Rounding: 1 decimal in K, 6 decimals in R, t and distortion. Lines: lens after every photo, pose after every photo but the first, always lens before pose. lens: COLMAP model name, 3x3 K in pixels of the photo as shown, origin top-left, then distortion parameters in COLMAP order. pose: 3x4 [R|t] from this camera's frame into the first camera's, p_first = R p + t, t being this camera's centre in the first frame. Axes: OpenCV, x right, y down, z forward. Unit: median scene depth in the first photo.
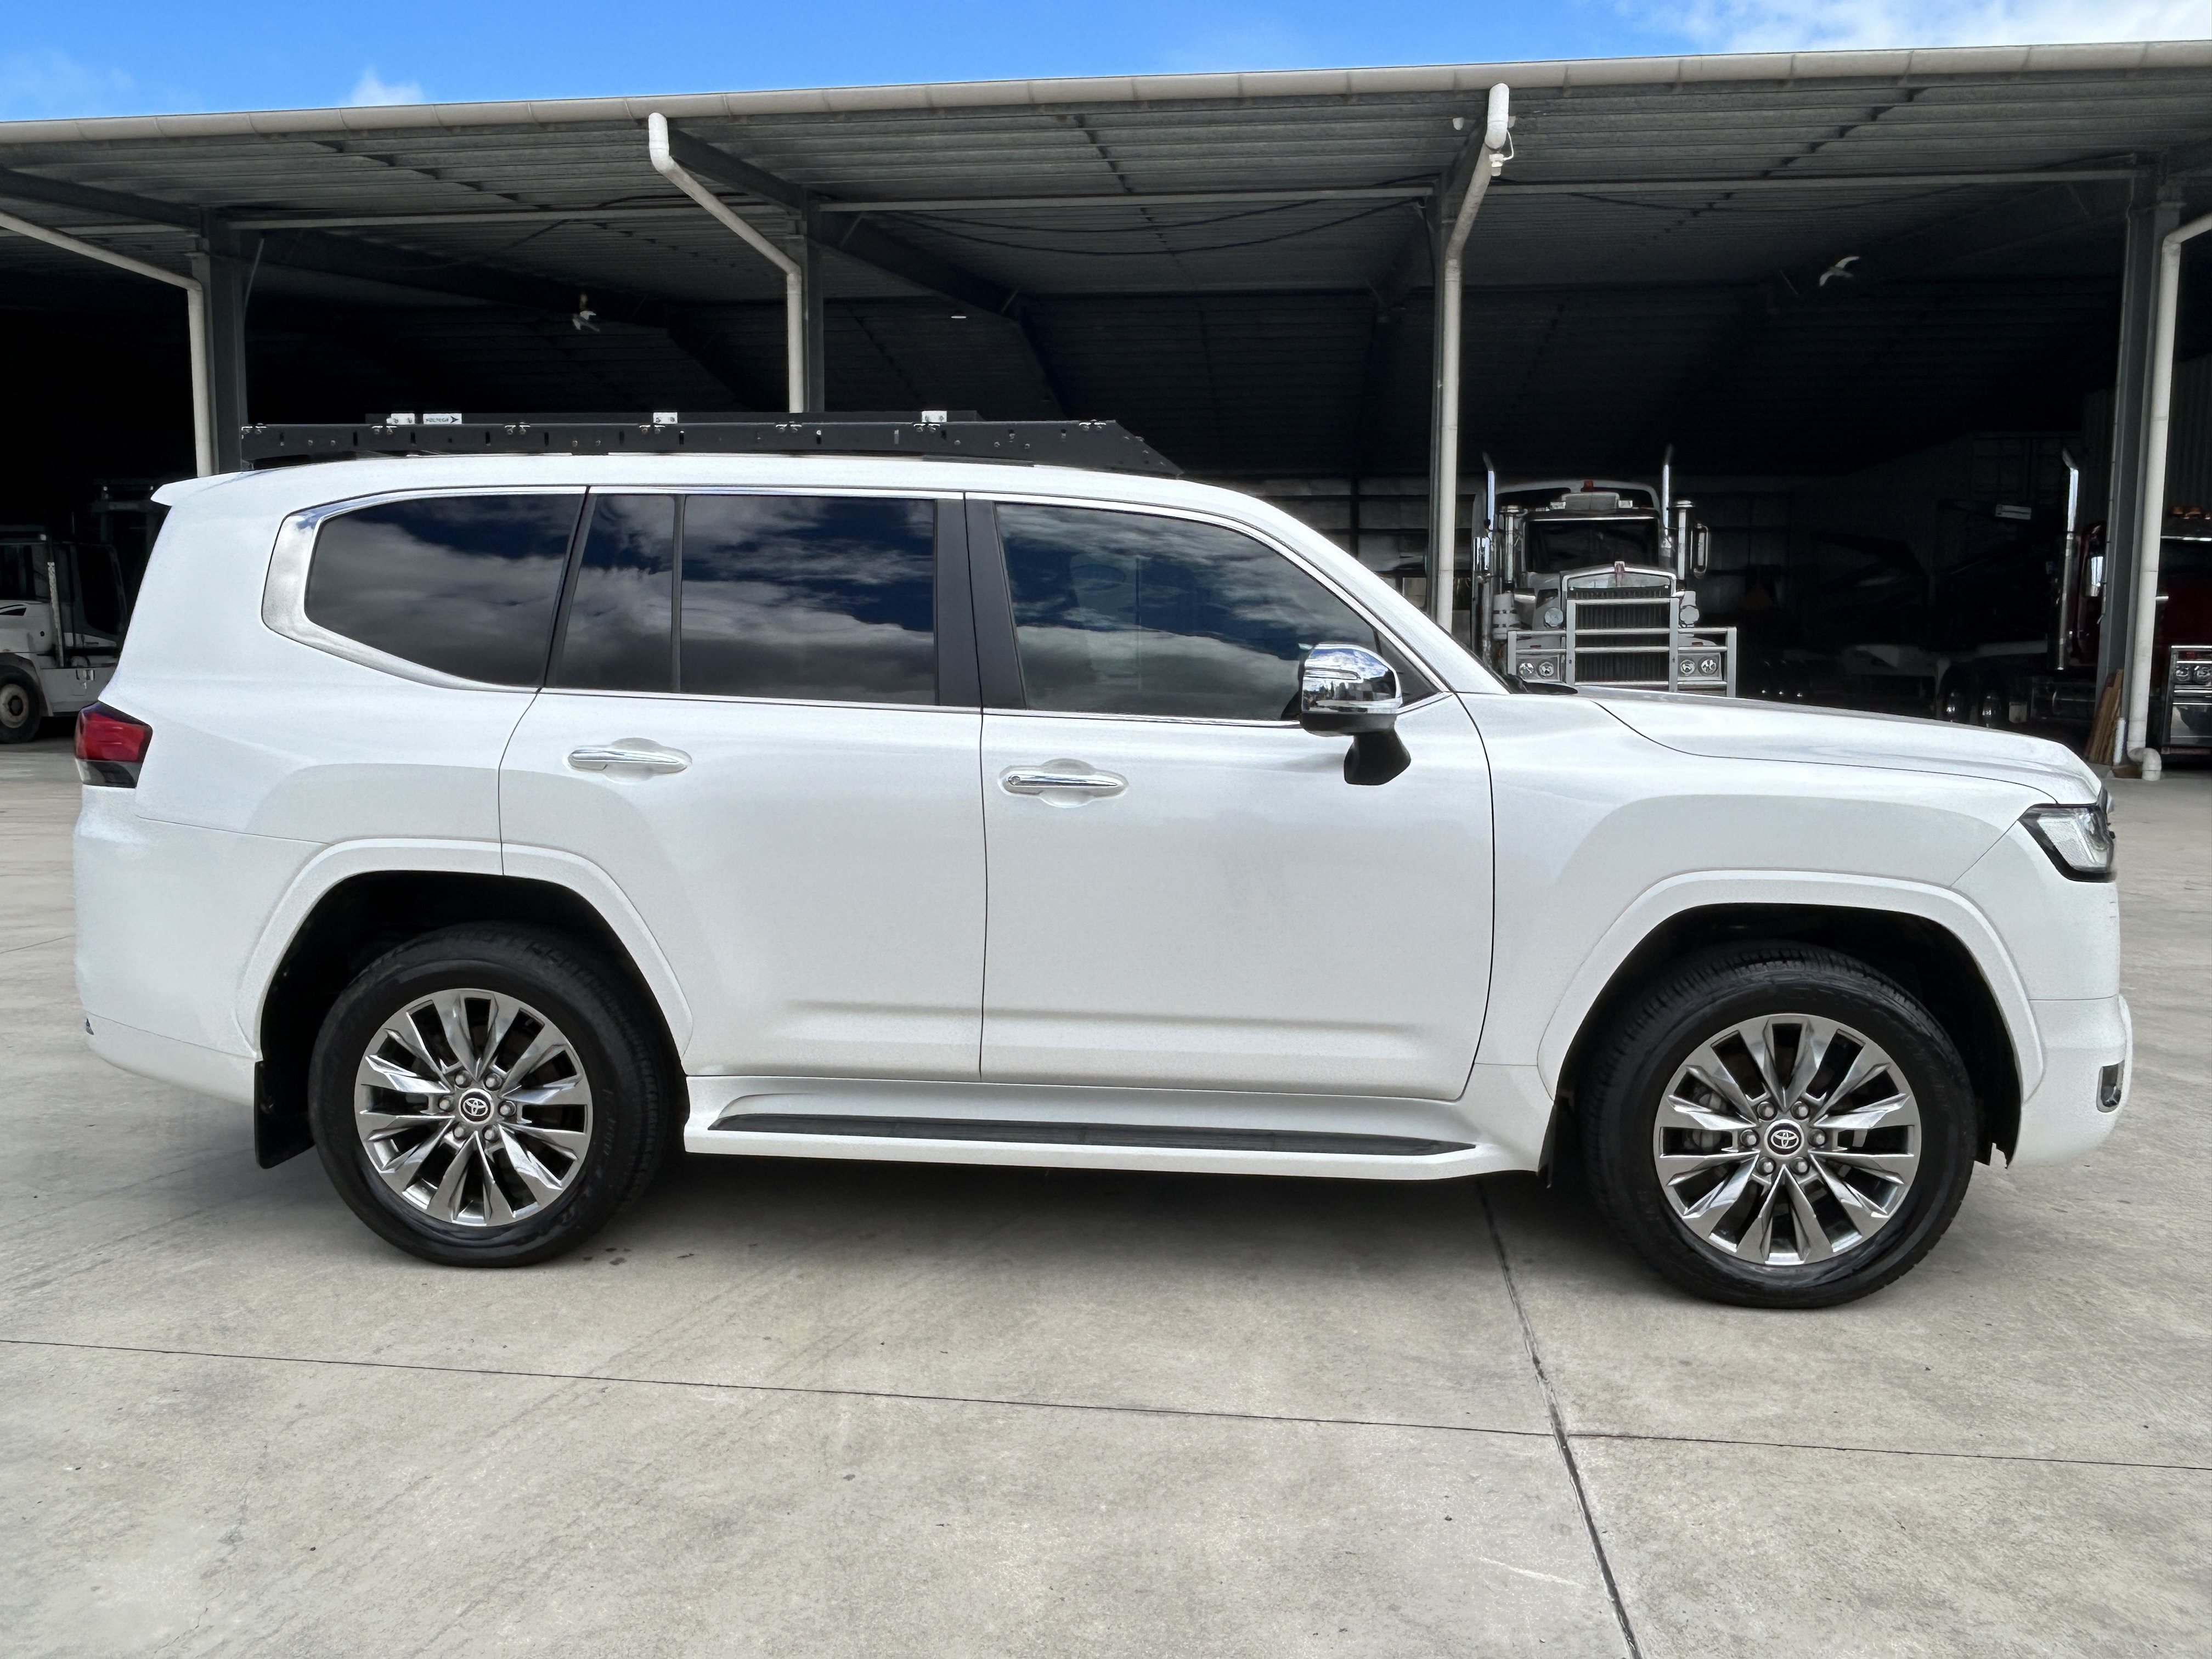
lens RADIAL K [[1641.6, 0, 1109.2], [0, 1641.6, 828.7], [0, 0, 1]] dist [0.005656, -0.019638]
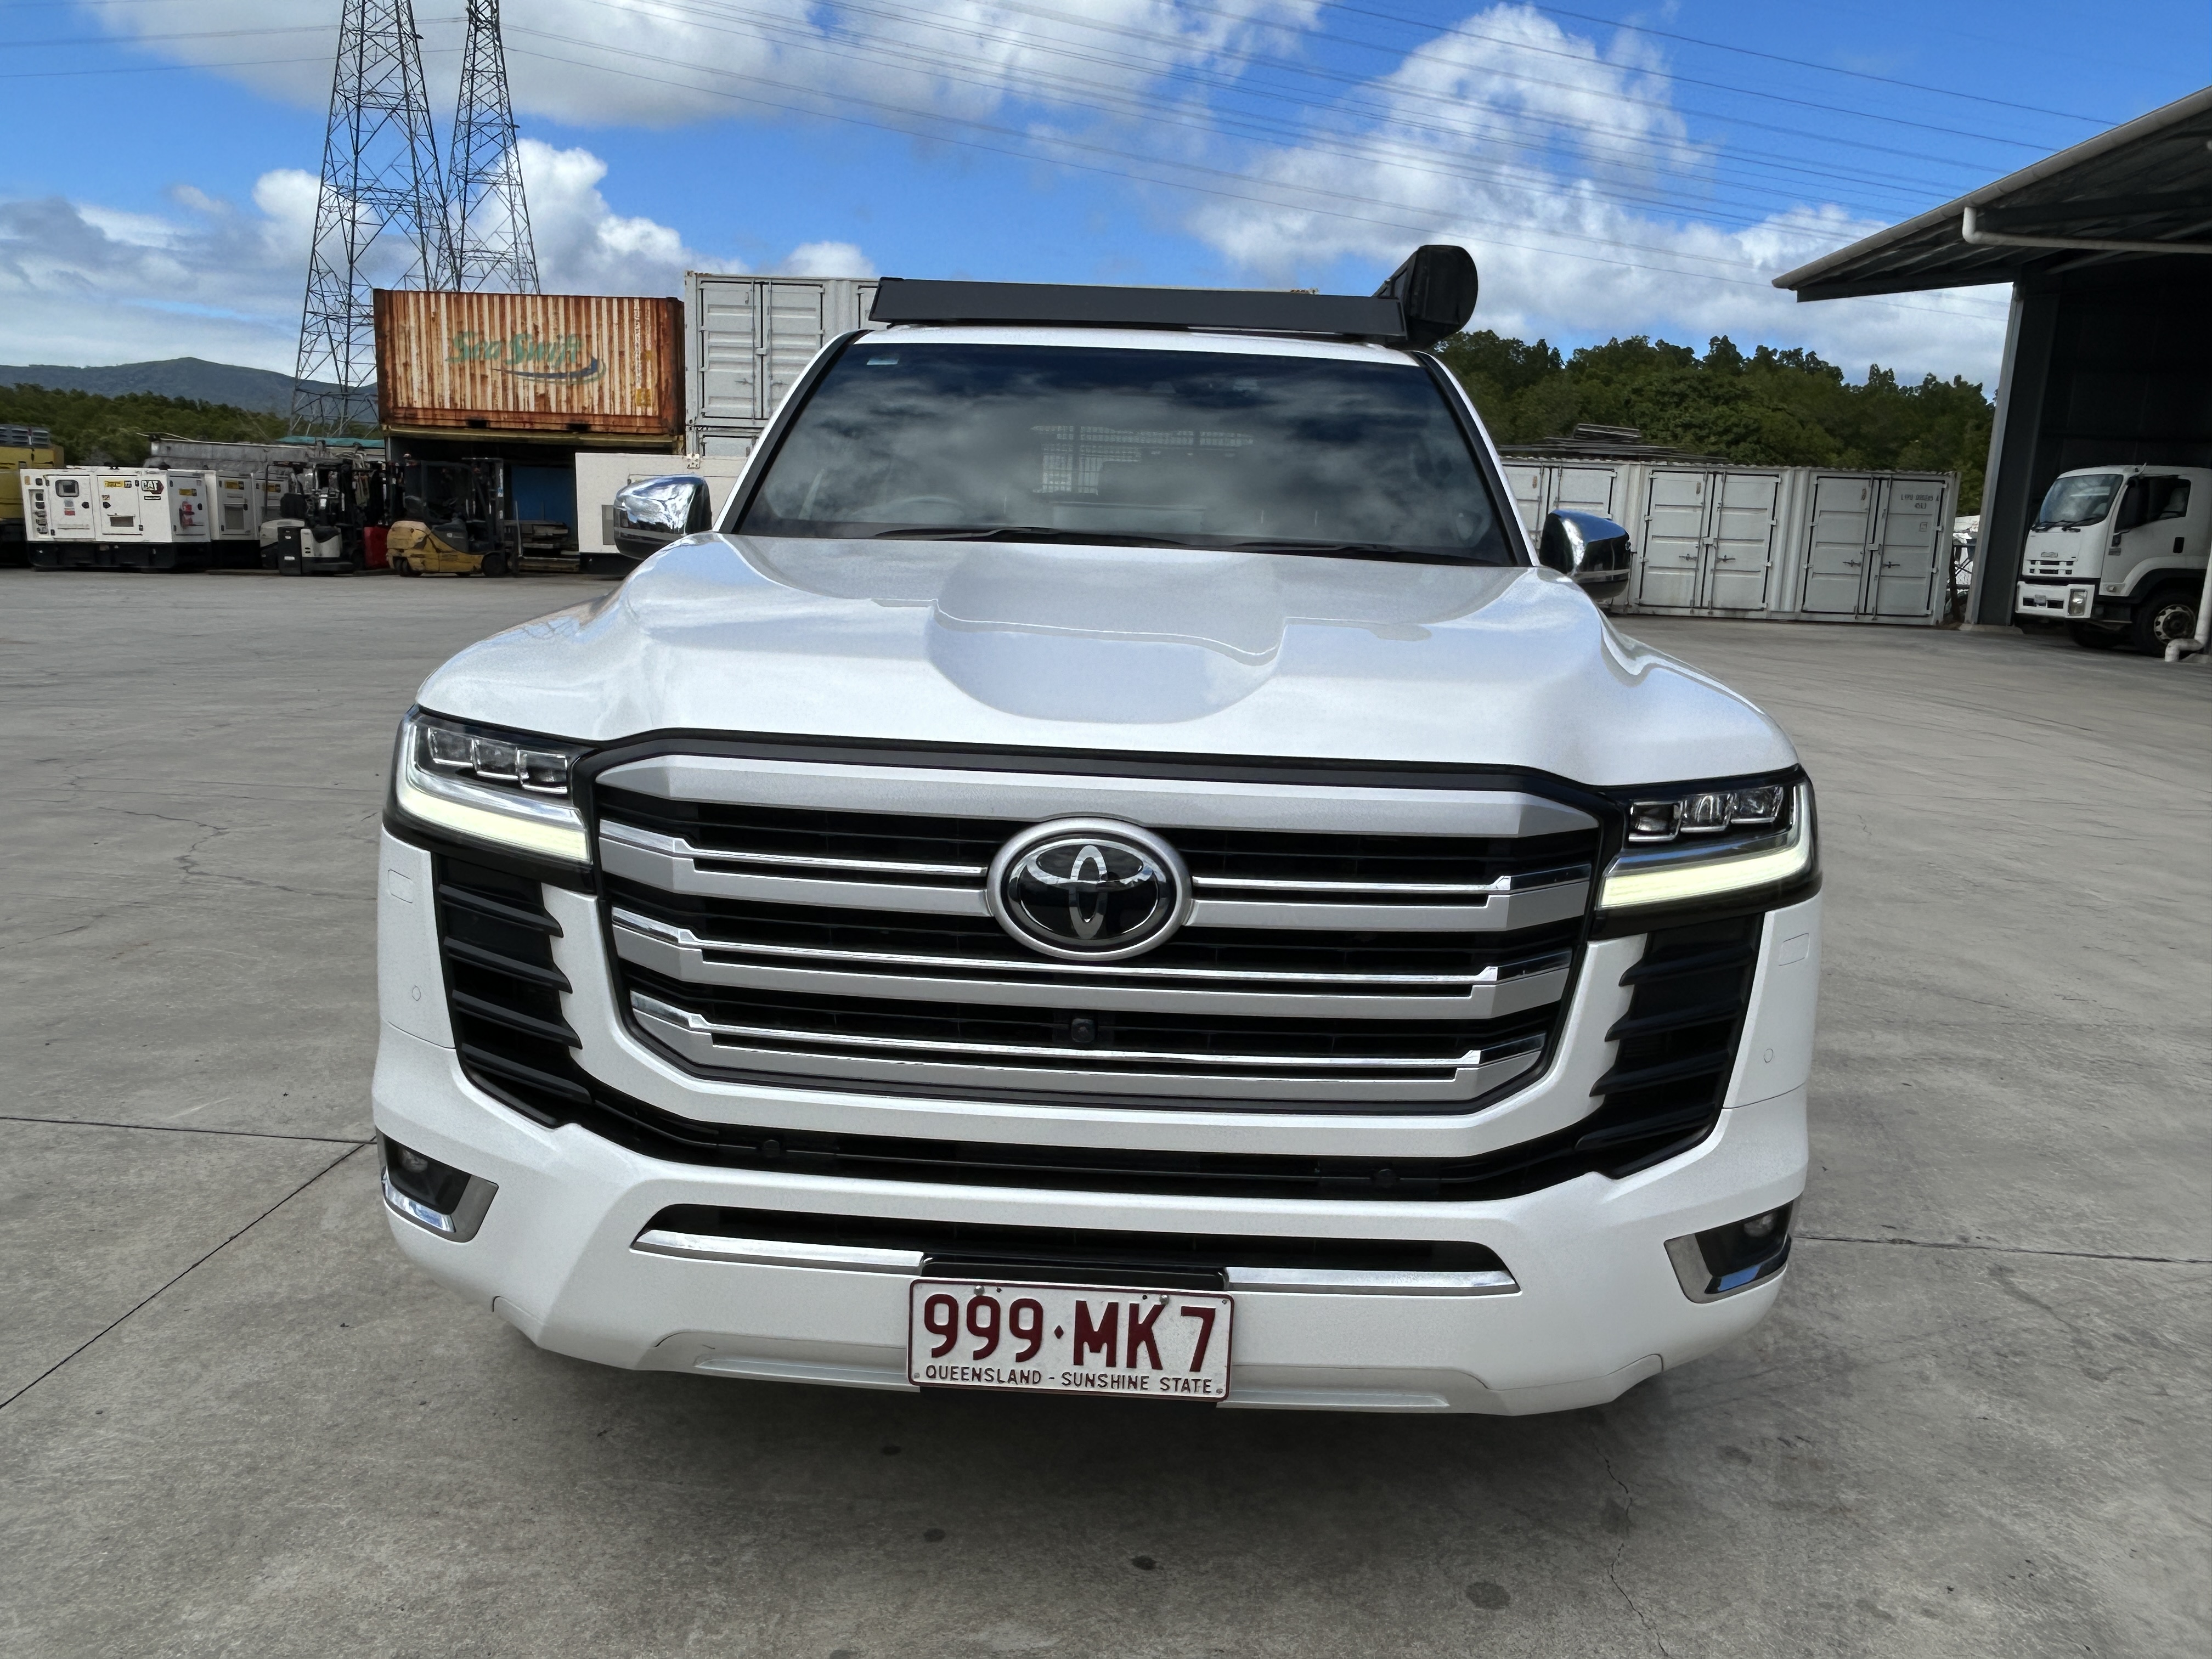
lens RADIAL K [[1641.6, 0, 1115.1], [0, 1641.6, 838.6], [0, 0, 1]] dist [0.005656, -0.019638]
pose [[0.039321, 0.186974, -0.981578, 1.214334], [-0.151587, 0.972084, 0.179093, -0.117493], [0.987662, 0.141752, 0.066567, 1.217901]]
